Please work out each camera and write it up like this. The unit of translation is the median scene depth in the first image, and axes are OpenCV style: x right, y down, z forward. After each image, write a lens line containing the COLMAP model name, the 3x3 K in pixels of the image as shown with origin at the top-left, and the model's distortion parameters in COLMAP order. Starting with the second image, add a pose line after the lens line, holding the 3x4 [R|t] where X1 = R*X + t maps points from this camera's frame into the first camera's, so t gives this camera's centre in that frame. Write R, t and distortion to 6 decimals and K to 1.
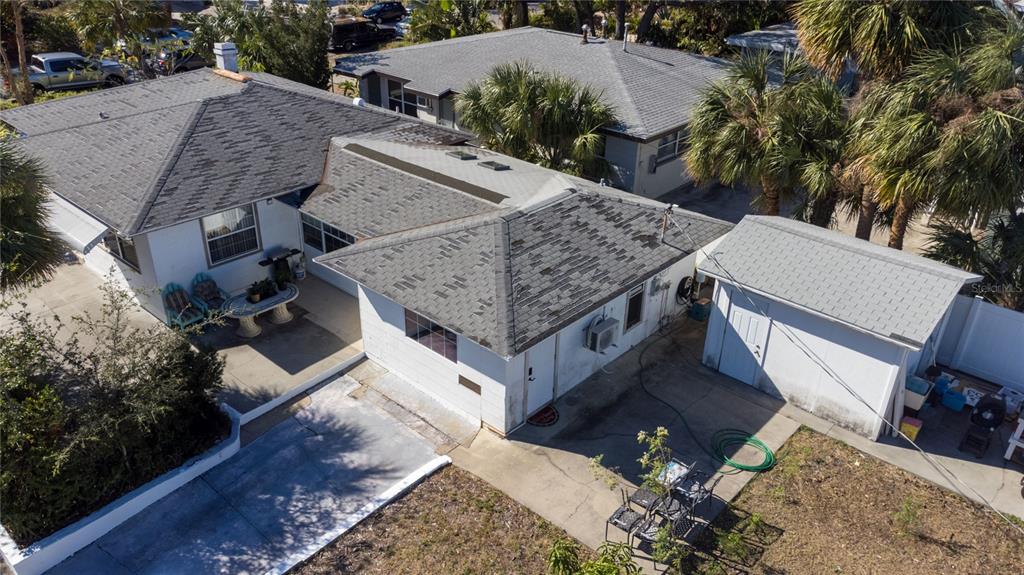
lens RADIAL K [[755.8, 0, 508.2], [0, 755.8, 283.1], [0, 0, 1]] dist [0.030967, 0.007128]
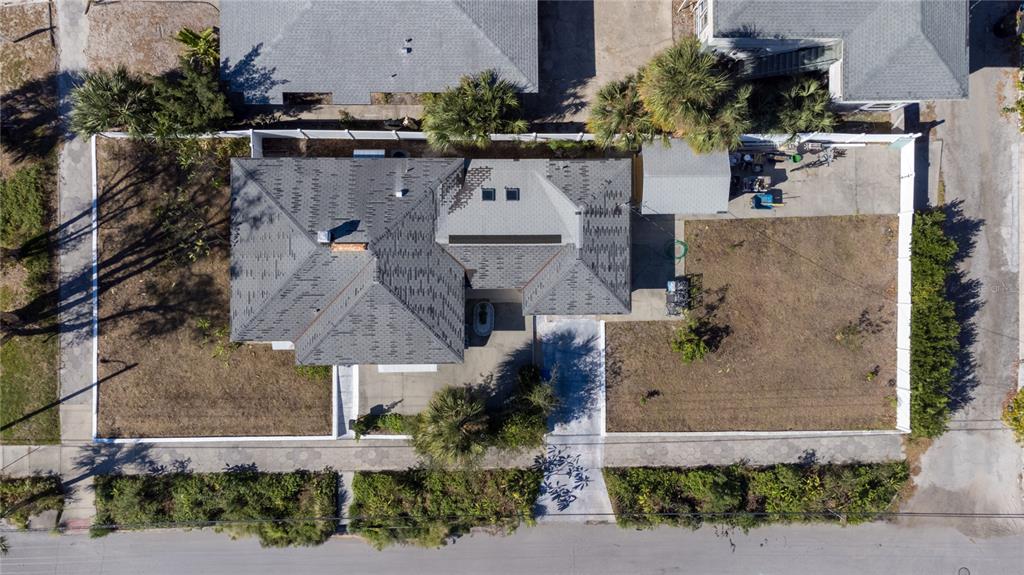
lens RADIAL K [[760.1, 0, 508.1], [0, 760.1, 279.9], [0, 0, 1]] dist [0.047205, 0.010638]
pose [[0.737405, -0.675418, 0.006743, -0.231377], [0.305793, 0.342726, 0.888273, -2.234487], [-0.602267, -0.652955, 0.459266, -0.018404]]
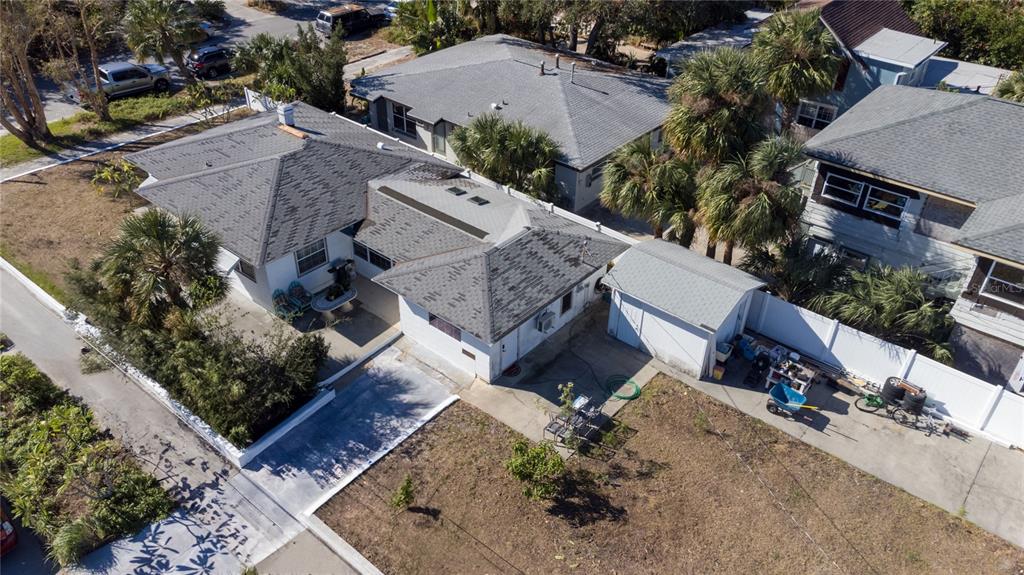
lens RADIAL K [[760.1, 0, 508.1], [0, 760.1, 279.9], [0, 0, 1]] dist [0.047205, 0.010638]
pose [[0.999416, -0.021131, 0.026864, -0.003499], [0.017757, 0.992594, 0.120175, -0.223681], [-0.029205, -0.119628, 0.992389, -0.659244]]
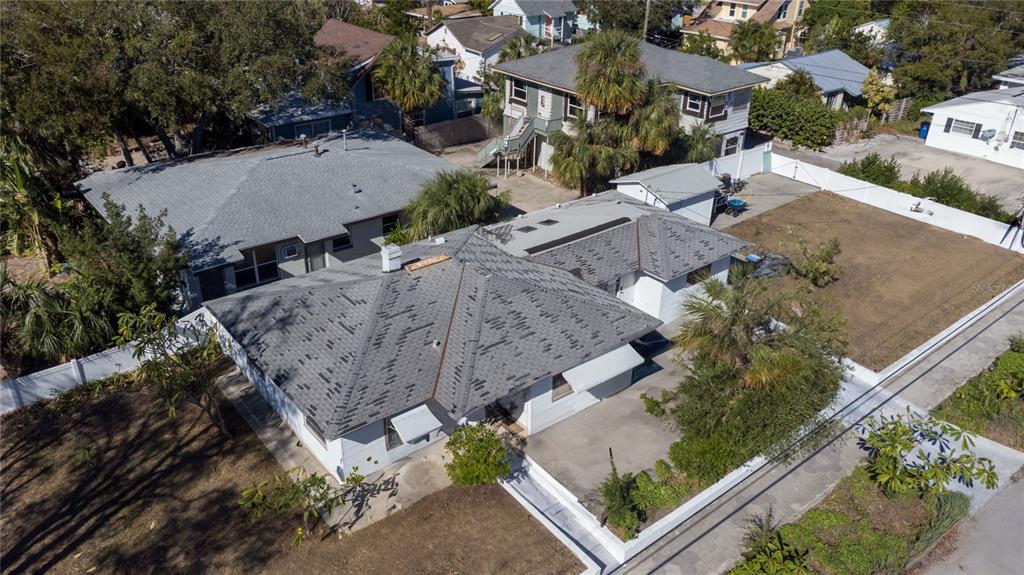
lens RADIAL K [[760.1, 0, 508.1], [0, 760.1, 279.9], [0, 0, 1]] dist [0.047205, 0.010638]
pose [[0.151620, -0.468022, 0.870613, -1.873919], [0.443168, 0.819494, 0.363362, -0.856318], [-0.883523, 0.330735, 0.331664, 0.720954]]
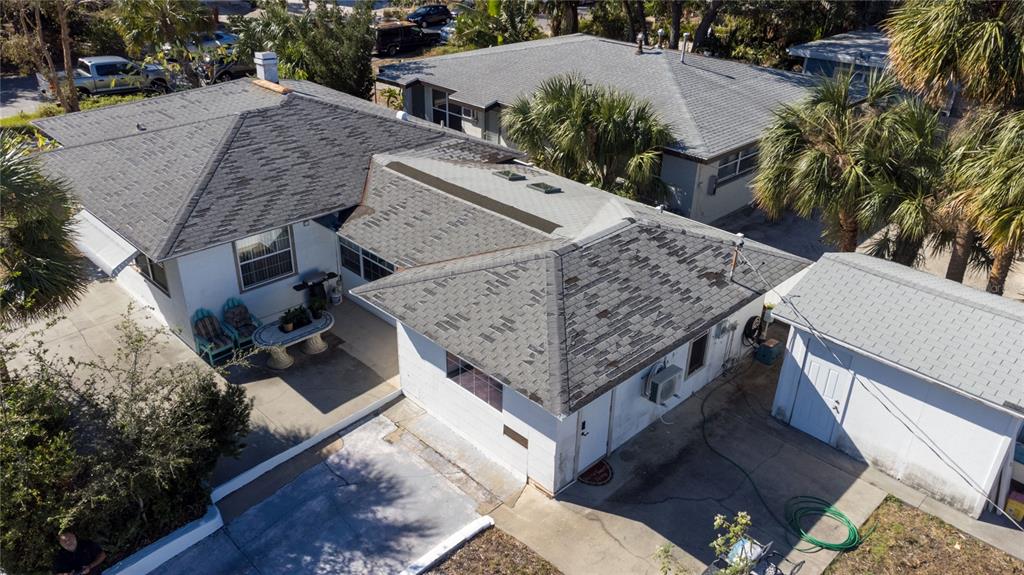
lens RADIAL K [[755.8, 0, 508.2], [0, 755.8, 283.1], [0, 0, 1]] dist [0.030967, 0.007128]
pose [[0.998512, 0.025390, -0.048264, -0.018944], [-0.025466, 0.999675, -0.000959, -0.044869], [0.048224, 0.002187, 0.998834, 0.083001]]
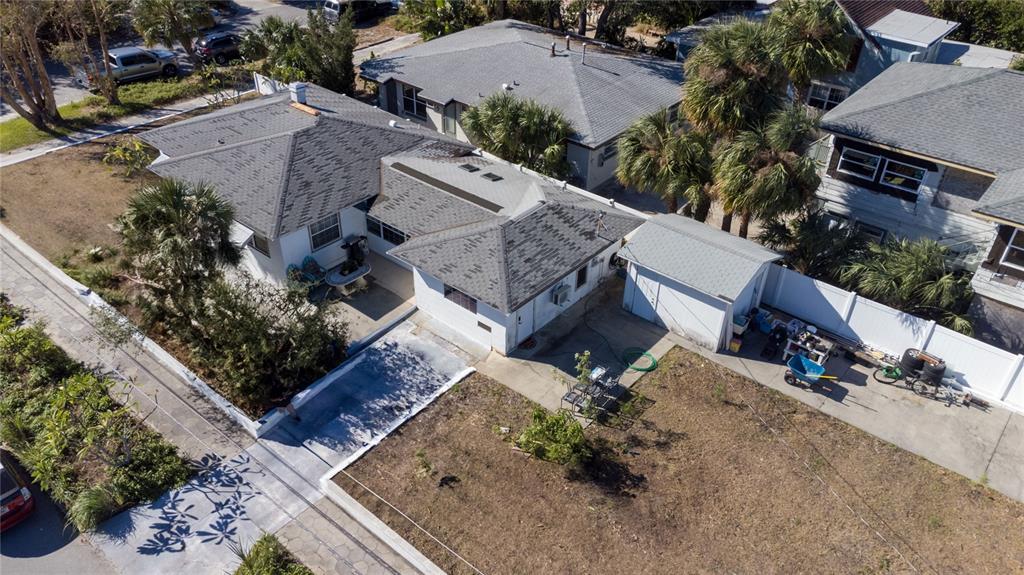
lens RADIAL K [[760.1, 0, 508.1], [0, 760.1, 279.9], [0, 0, 1]] dist [0.047205, 0.010638]
pose [[0.999427, -0.021525, 0.026130, -0.036926], [0.018289, 0.992809, 0.118305, -0.162165], [-0.028489, -0.117759, 0.992634, -0.659192]]
